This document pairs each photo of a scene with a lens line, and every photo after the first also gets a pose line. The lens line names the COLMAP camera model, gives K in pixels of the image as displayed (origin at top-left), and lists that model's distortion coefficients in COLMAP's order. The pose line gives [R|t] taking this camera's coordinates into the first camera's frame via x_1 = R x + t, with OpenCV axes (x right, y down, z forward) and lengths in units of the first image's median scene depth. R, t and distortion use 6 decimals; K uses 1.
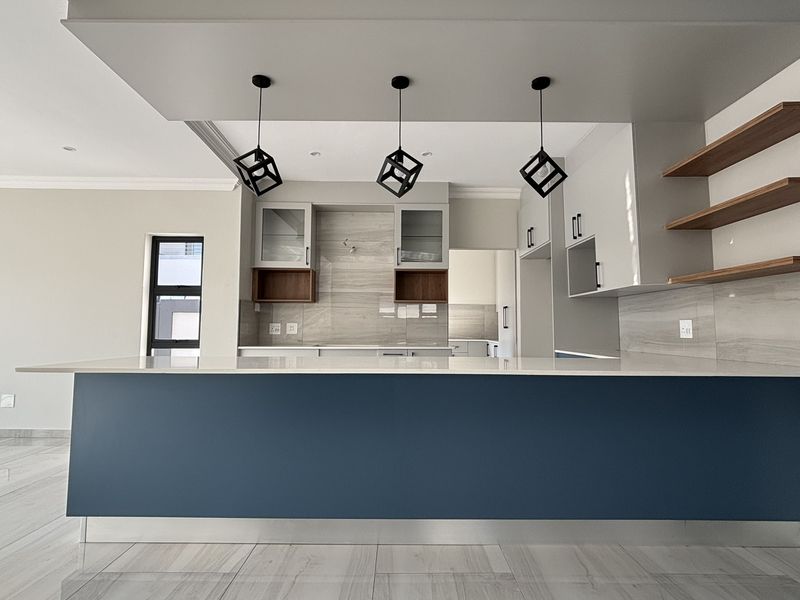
lens RADIAL K [[431.2, 0, 393.1], [0, 431.2, 300.1], [0, 0, 1]] dist [0.001401, -0.000956]
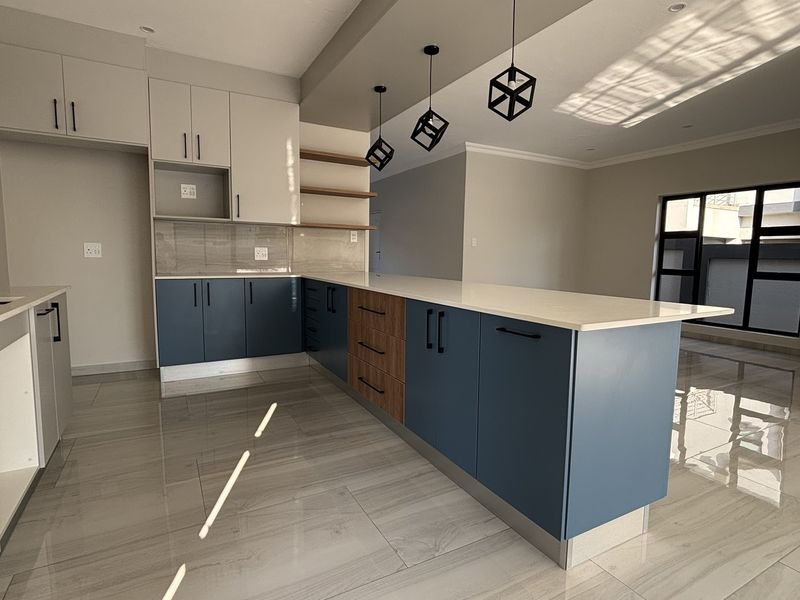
lens RADIAL K [[431.2, 0, 407.1], [0, 431.2, 298.1], [0, 0, 1]] dist [0.001401, -0.000956]
pose [[-0.498529, -0.100762, 0.860997, -0.549638], [-0.079350, 0.994356, 0.070424, 0.049876], [-0.863234, -0.033212, -0.503711, 0.866633]]
